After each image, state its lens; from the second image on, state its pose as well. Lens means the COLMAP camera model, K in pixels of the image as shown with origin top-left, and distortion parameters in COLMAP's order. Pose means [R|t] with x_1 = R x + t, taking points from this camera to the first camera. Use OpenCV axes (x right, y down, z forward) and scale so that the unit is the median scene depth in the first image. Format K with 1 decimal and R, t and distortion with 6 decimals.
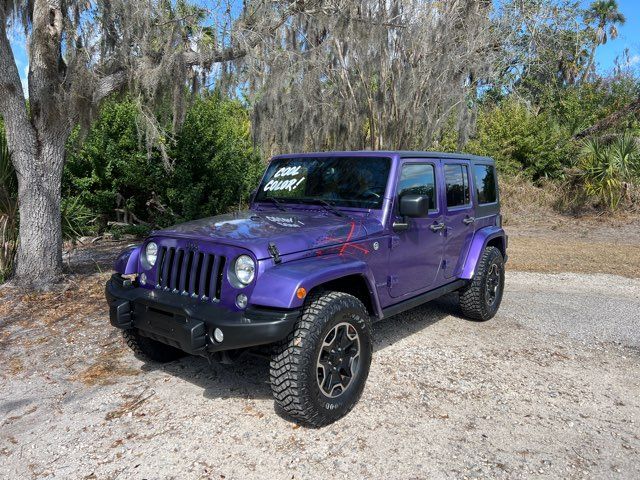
lens RADIAL K [[485.1, 0, 321.0], [0, 485.1, 240.3], [0, 0, 1]] dist [0.022271, -0.025861]
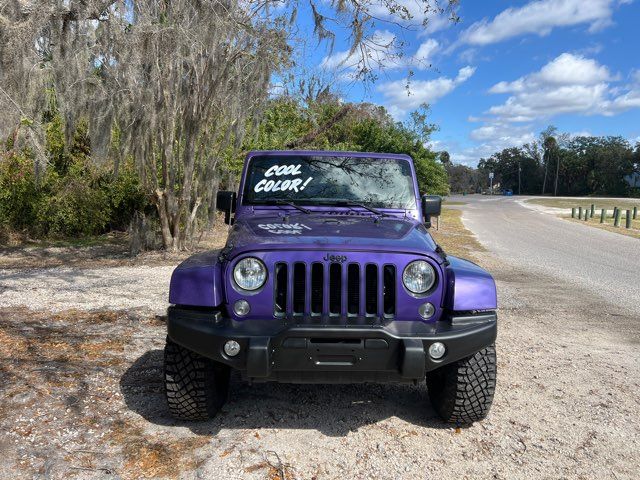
lens RADIAL K [[485.1, 0, 321.1], [0, 485.1, 233.8], [0, 0, 1]] dist [0.022271, -0.025861]
pose [[0.781591, -0.049362, 0.621835, -0.585934], [0.062189, 0.998064, 0.001060, -0.021649], [-0.620684, 0.037843, 0.783147, 0.264885]]
